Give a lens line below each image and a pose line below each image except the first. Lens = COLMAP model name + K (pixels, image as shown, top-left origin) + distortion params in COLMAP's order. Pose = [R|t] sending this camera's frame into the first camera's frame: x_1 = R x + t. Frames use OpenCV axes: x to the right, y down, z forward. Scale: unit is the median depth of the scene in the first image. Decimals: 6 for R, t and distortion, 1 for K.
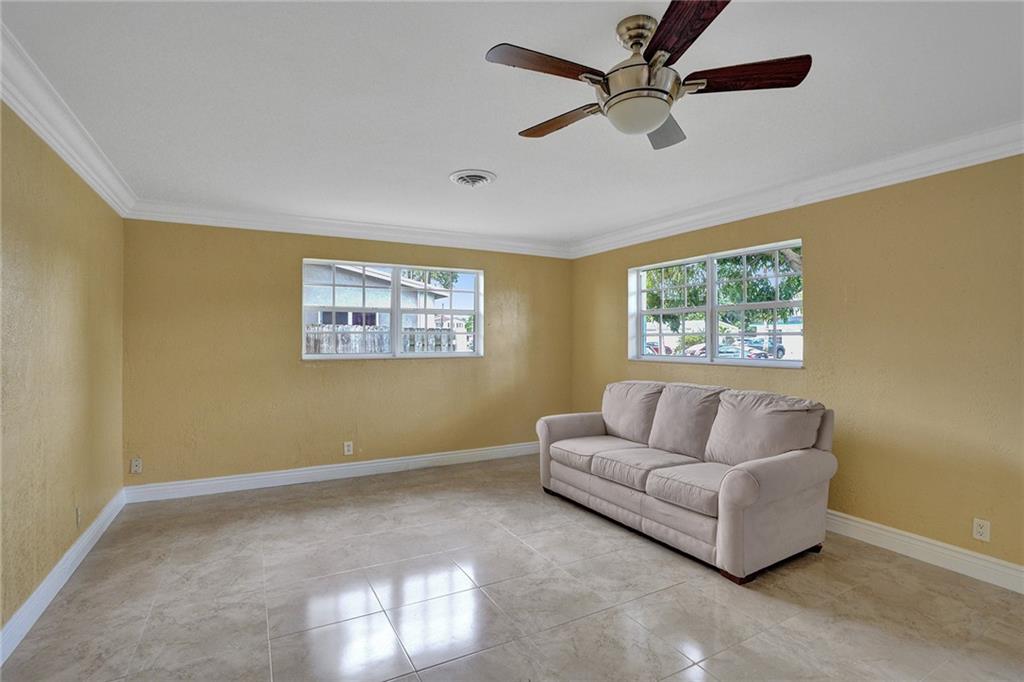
lens RADIAL K [[490.8, 0, 516.6], [0, 490.8, 349.0], [0, 0, 1]] dist [-0.047102, -0.000077]
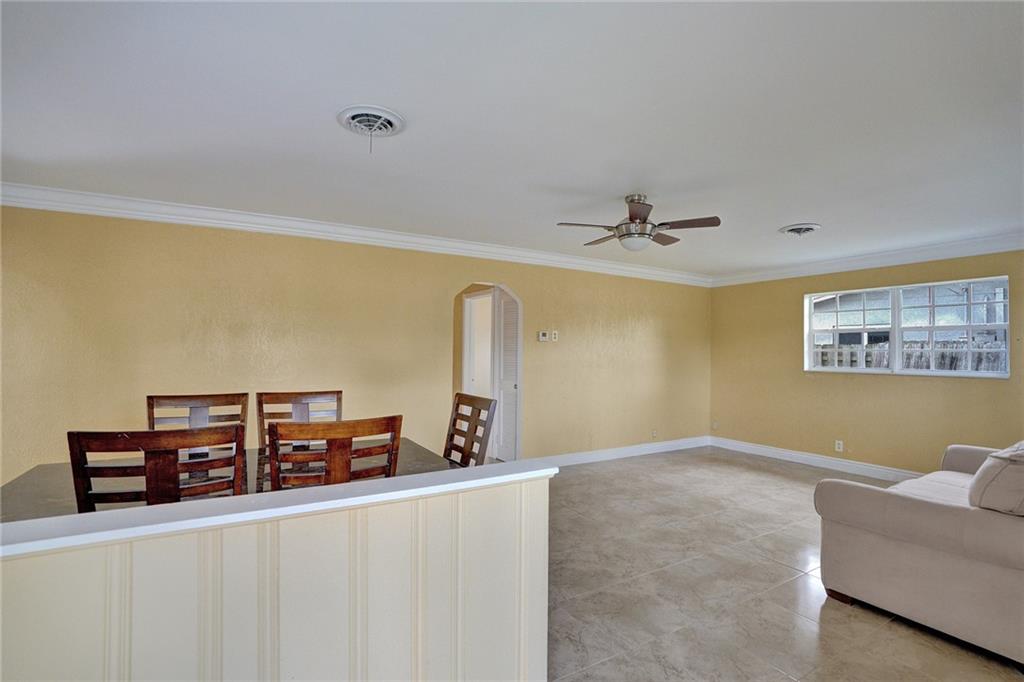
lens RADIAL K [[490.8, 0, 515.7], [0, 490.8, 343.7], [0, 0, 1]] dist [-0.047102, -0.000077]
pose [[0.014415, -0.021814, -0.999658, 0.841971], [-0.027515, 0.999375, -0.022204, -0.001865], [0.999517, 0.027826, 0.013806, 0.174655]]
